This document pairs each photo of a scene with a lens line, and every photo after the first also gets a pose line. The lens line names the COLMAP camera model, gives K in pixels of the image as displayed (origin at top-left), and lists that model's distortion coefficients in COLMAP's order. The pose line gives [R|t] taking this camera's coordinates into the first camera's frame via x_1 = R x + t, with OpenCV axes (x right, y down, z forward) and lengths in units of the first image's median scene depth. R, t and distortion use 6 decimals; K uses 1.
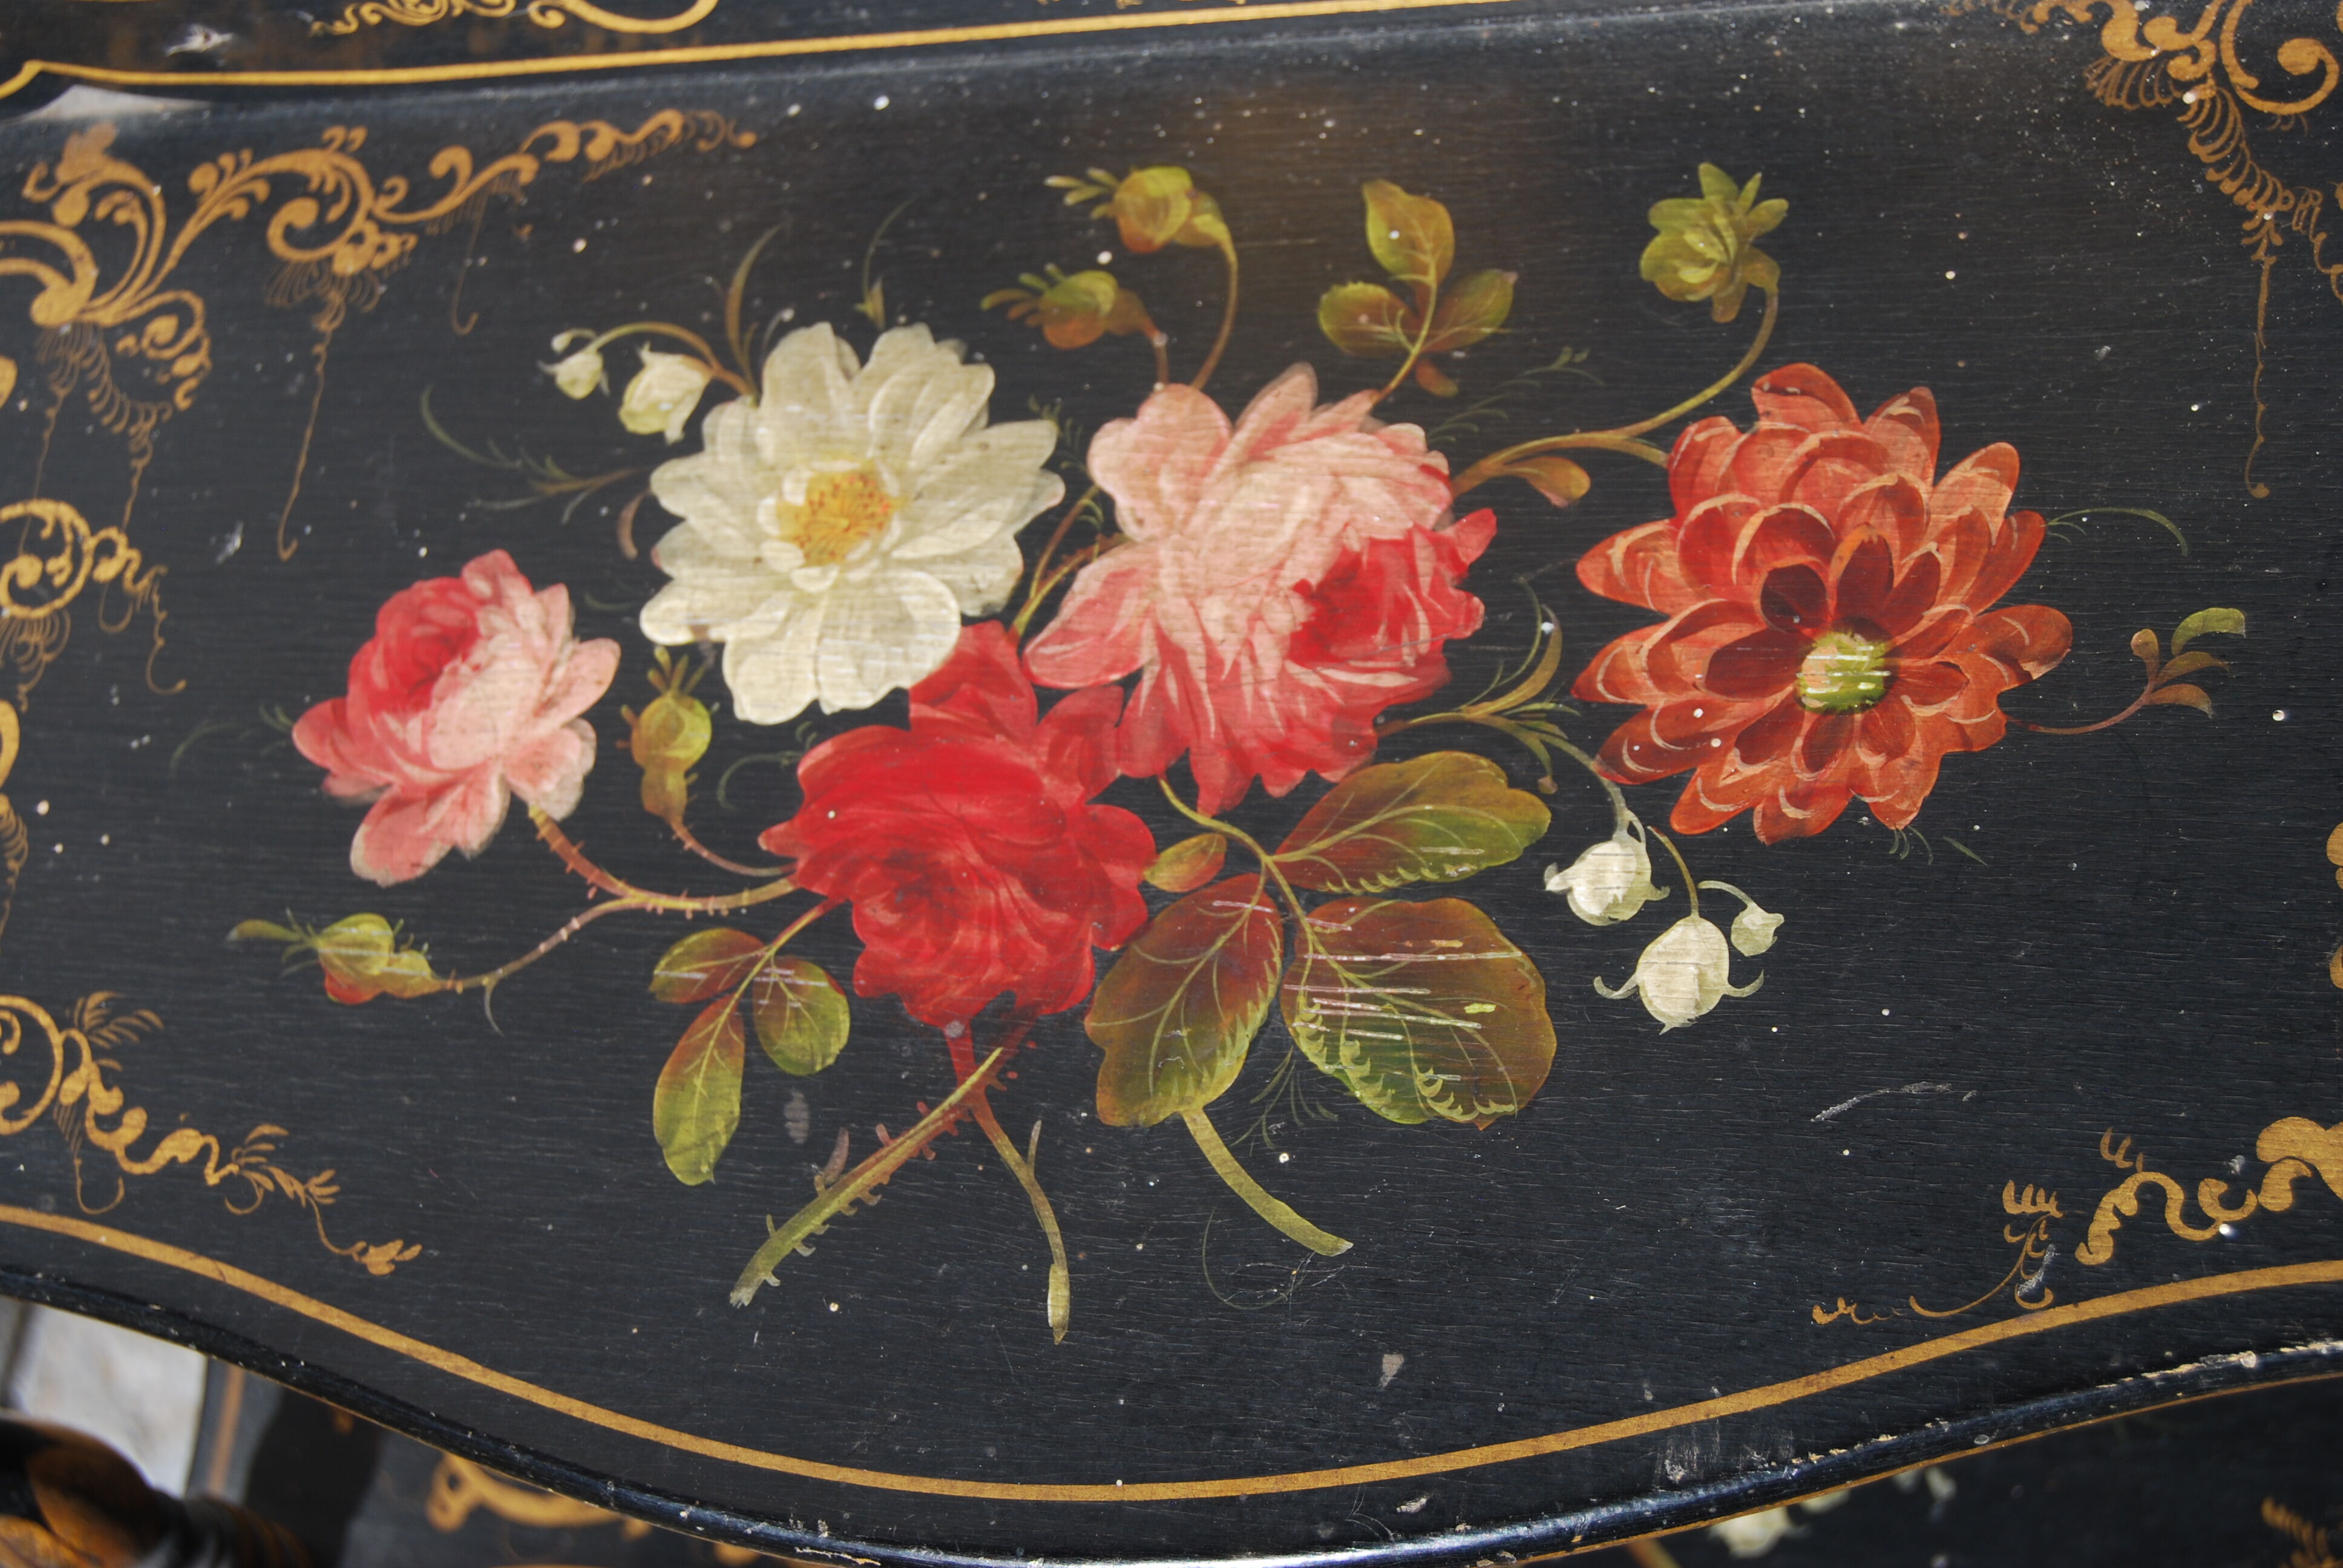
lens RADIAL K [[4004.6, 0, 1171.5], [0, 4004.6, 784.0], [0, 0, 1]] dist [-0.020414, -0.069988]
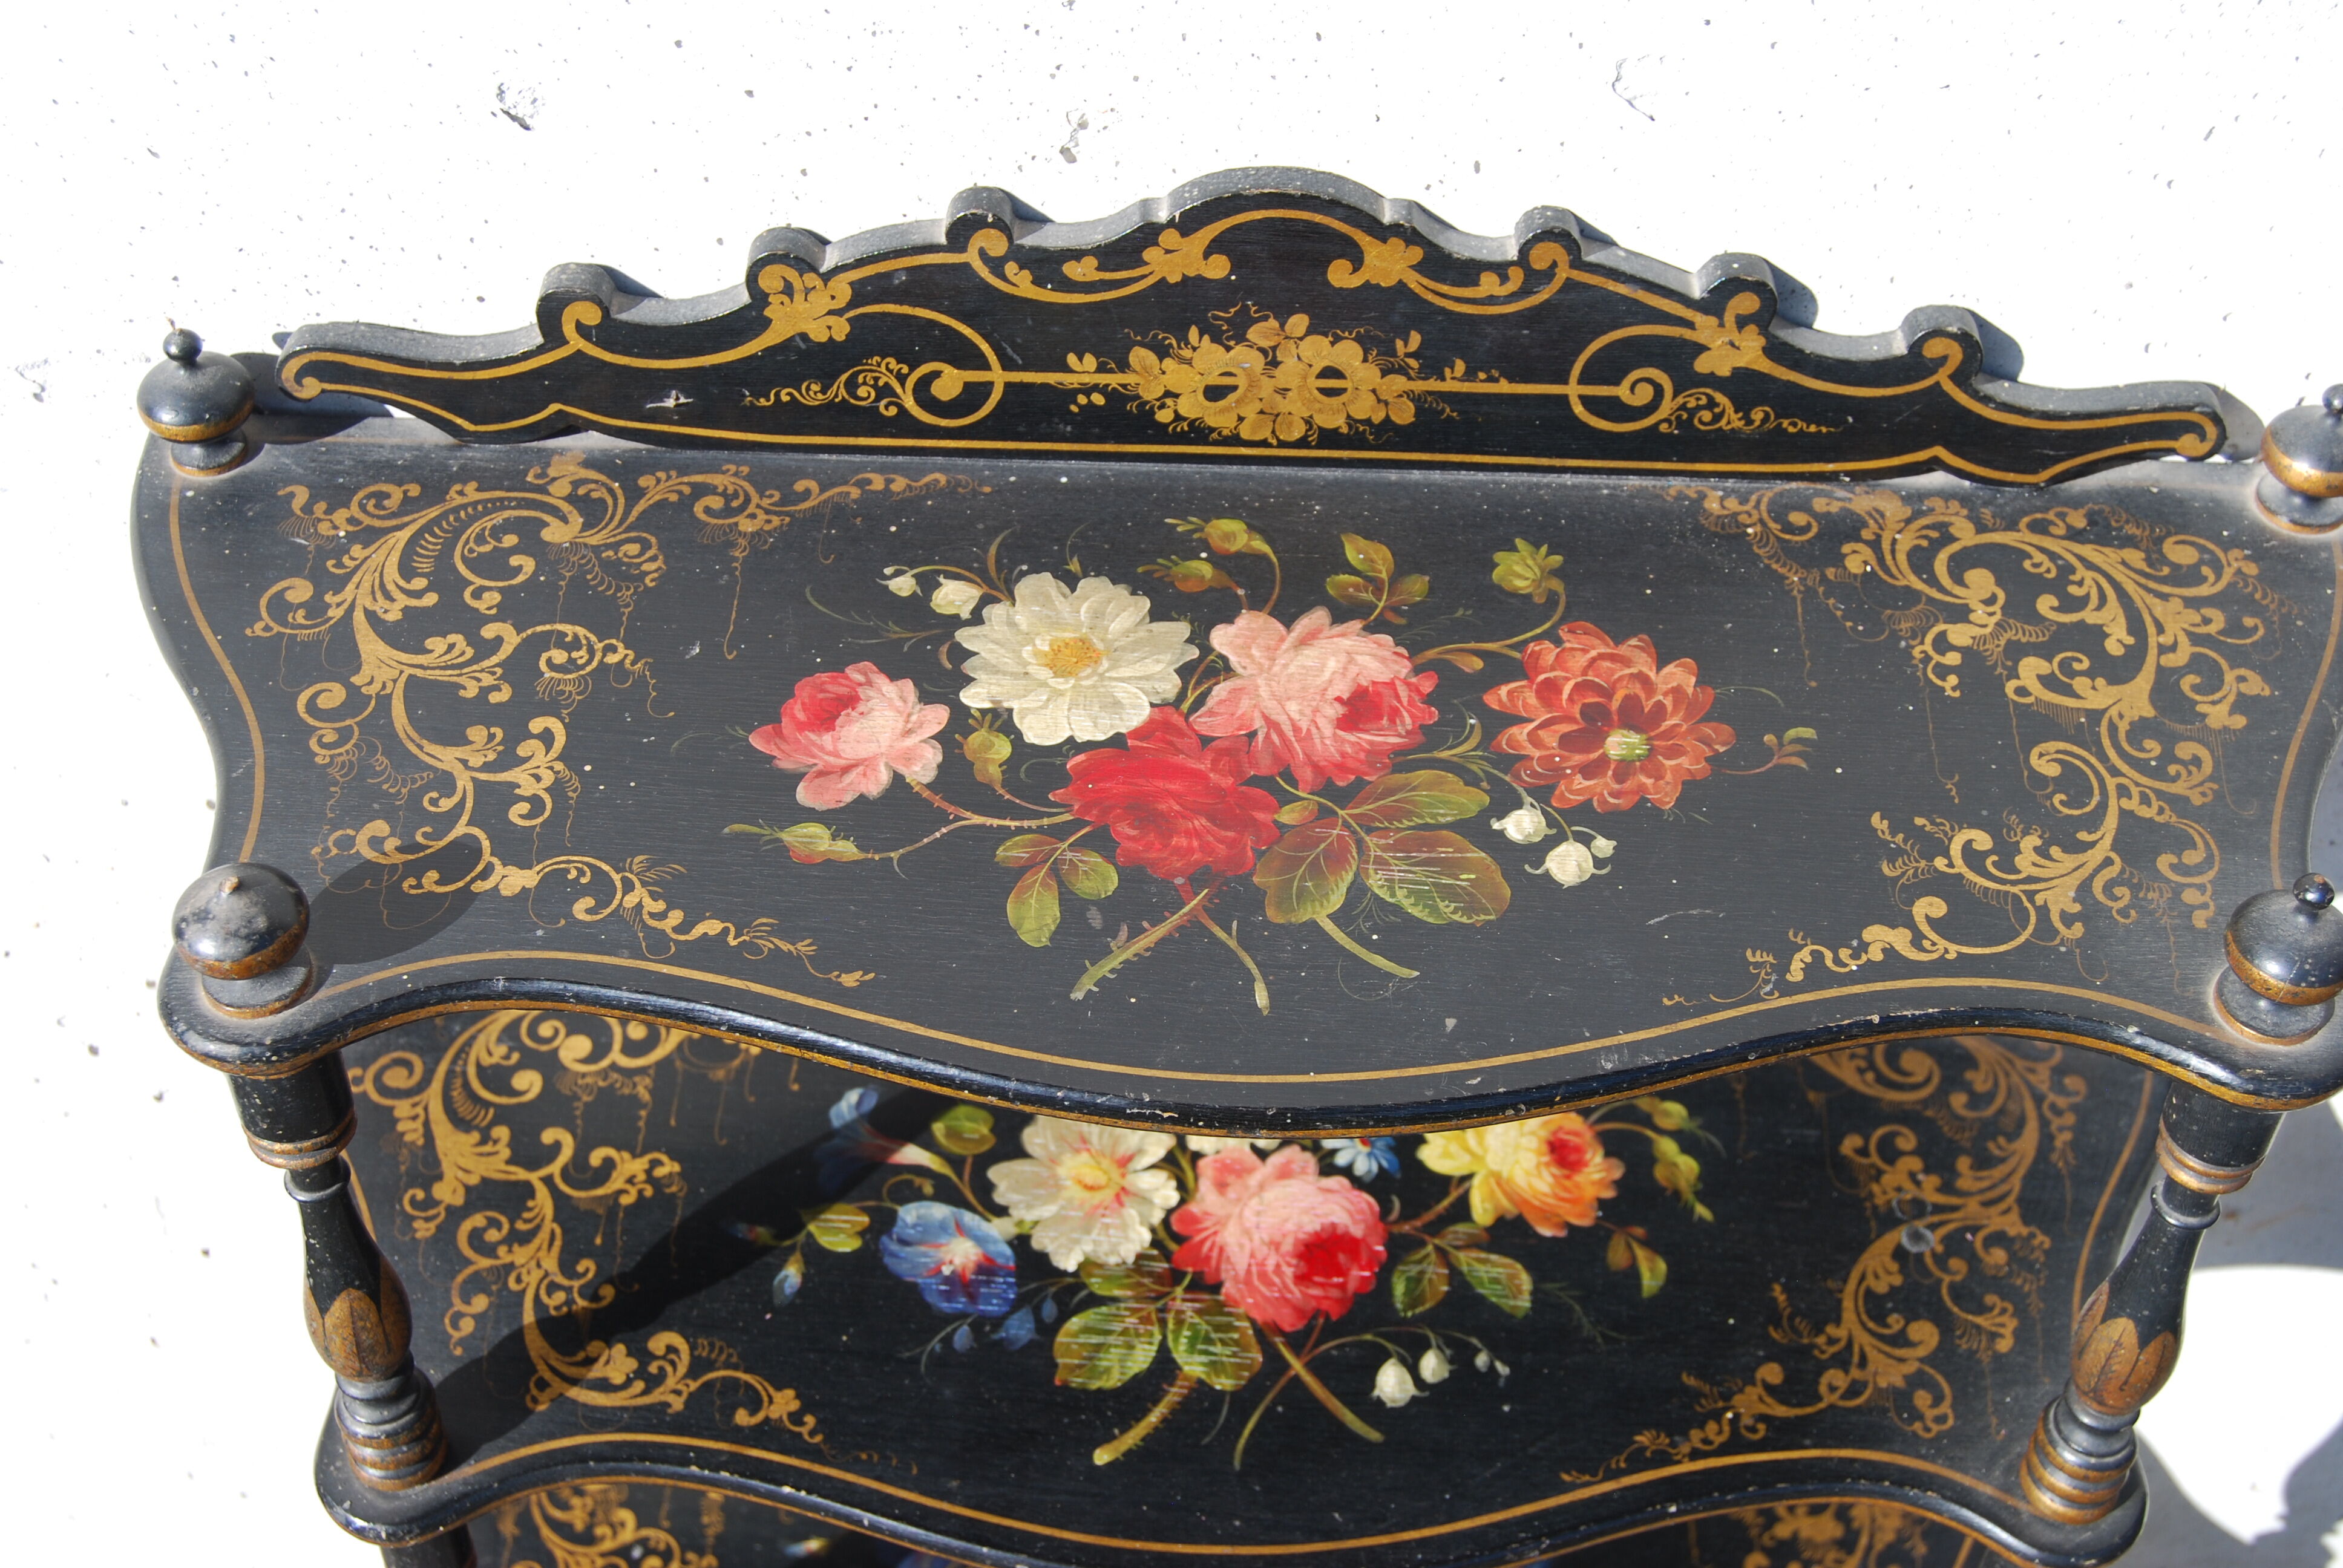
lens RADIAL K [[3151.8, 0, 1171.5], [0, 3151.8, 784.0], [0, 0, 1]] dist [-0.042078, -0.037063]
pose [[0.940029, 0.139021, 0.311477, -0.501198], [-0.029922, 0.943261, -0.330701, 0.485003], [-0.339779, 0.301548, 0.890853, -0.307187]]
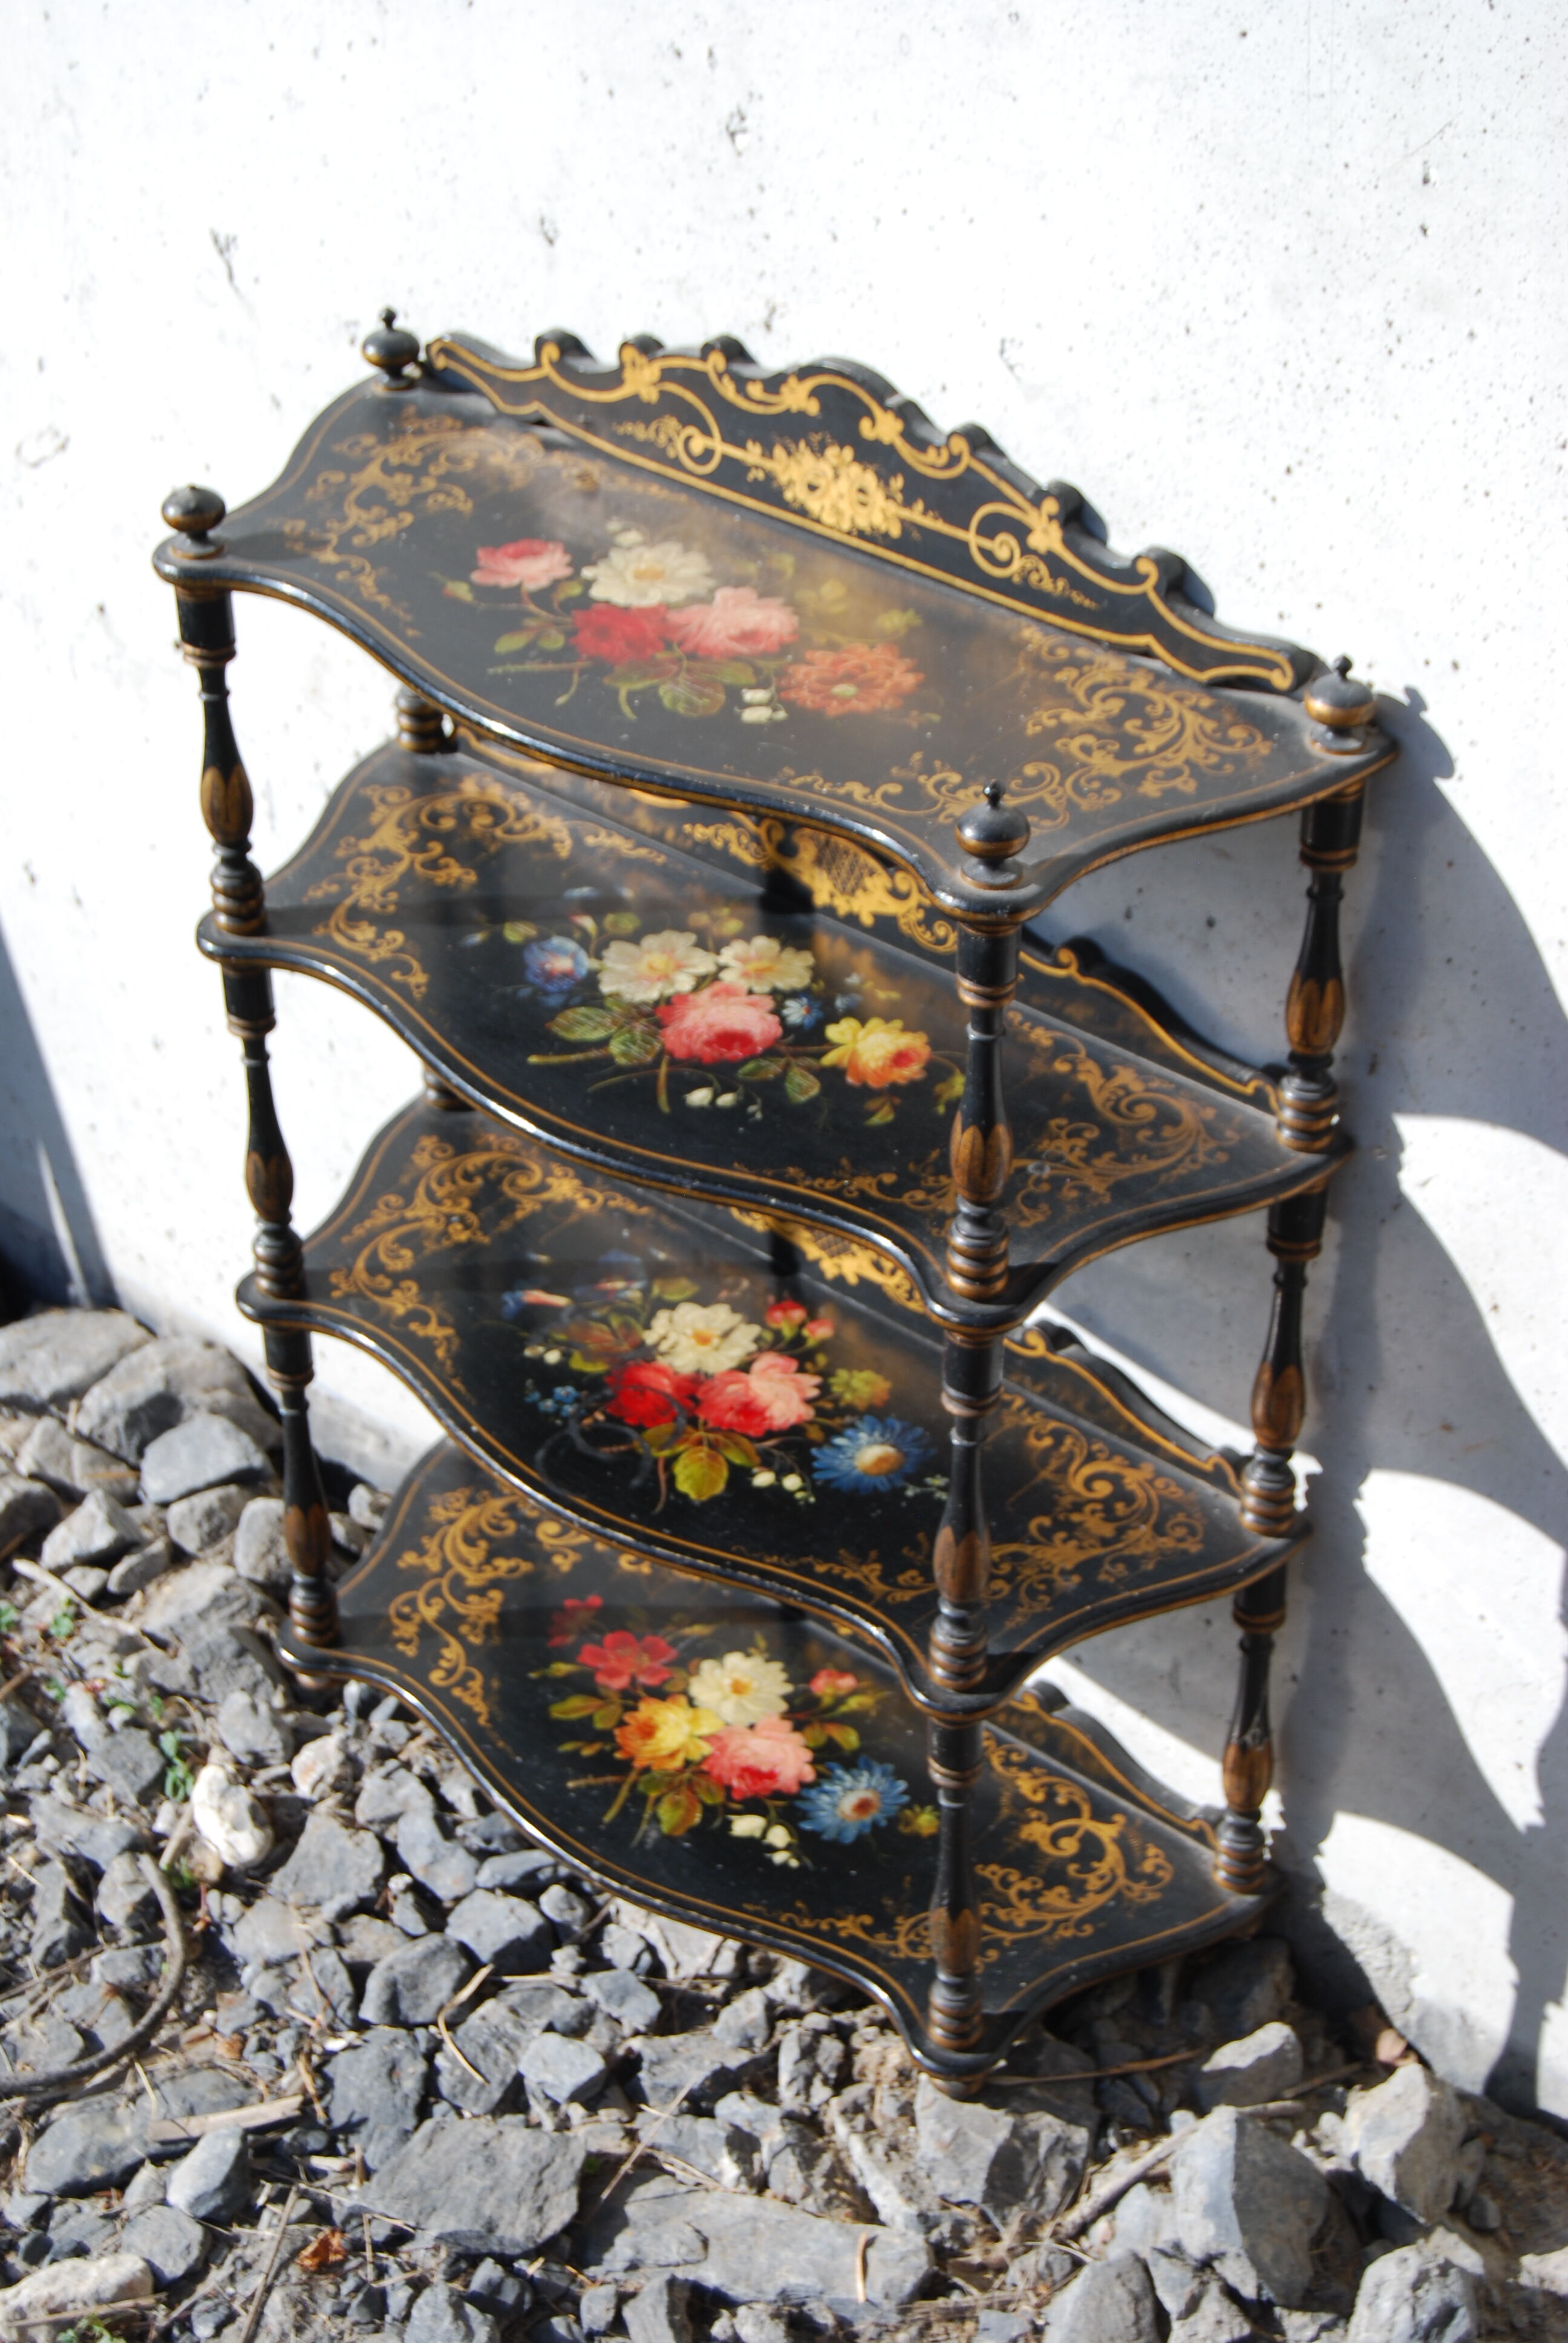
lens RADIAL K [[4004.6, 0, 784.0], [0, 4004.6, 1171.5], [0, 0, 1]] dist [-0.020414, -0.069988]
pose [[0.804382, 0.539171, -0.249527, 1.148927], [-0.593821, 0.742793, -0.309250, 1.314561], [0.018608, 0.396929, 0.917660, -1.934488]]
